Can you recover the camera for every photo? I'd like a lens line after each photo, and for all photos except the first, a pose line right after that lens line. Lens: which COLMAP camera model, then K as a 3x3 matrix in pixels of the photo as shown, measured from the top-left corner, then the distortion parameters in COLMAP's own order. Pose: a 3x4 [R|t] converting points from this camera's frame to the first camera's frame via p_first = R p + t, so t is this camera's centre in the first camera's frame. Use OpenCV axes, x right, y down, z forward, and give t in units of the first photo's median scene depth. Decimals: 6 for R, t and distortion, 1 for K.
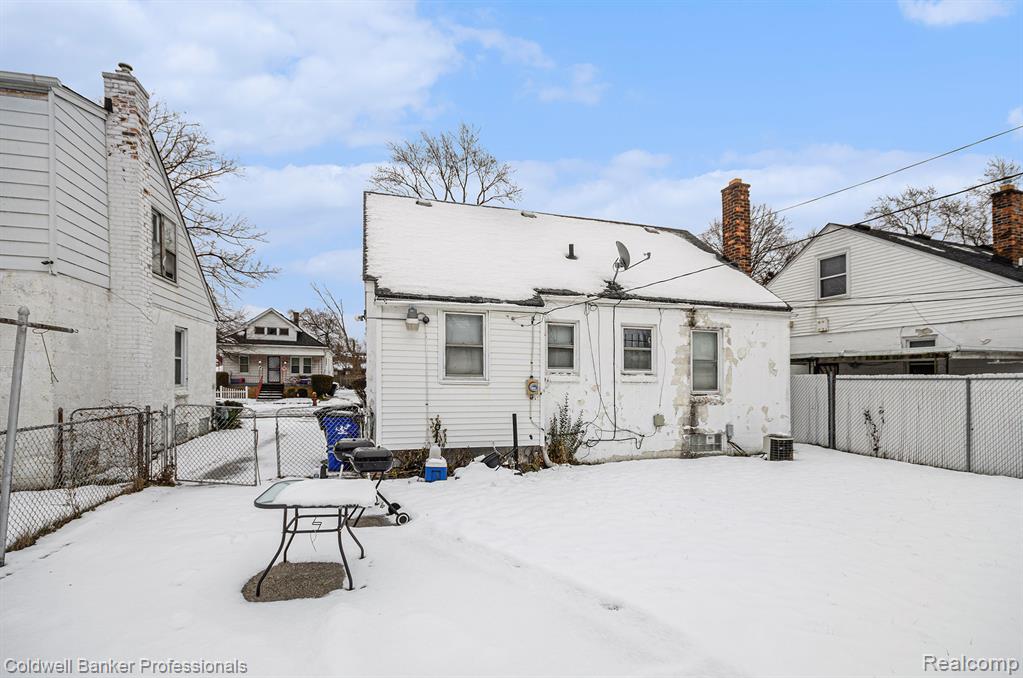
lens RADIAL K [[443.5, 0, 511.5], [0, 443.5, 339.0], [0, 0, 1]] dist [0.001778, 0.000202]
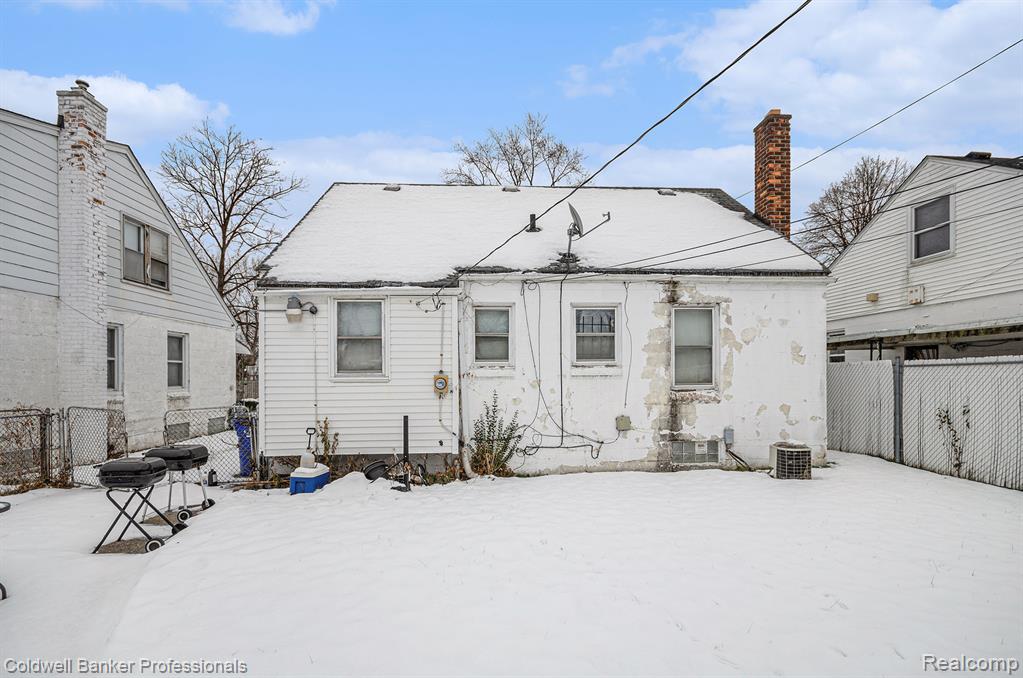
lens RADIAL K [[439.3, 0, 511.4], [0, 439.3, 352.1], [0, 0, 1]] dist [0.010946, -0.006765]
pose [[0.973613, -0.031748, -0.225986, 0.322719], [0.039310, 0.998805, 0.029044, 0.025818], [0.224794, -0.037161, 0.973697, 0.194660]]
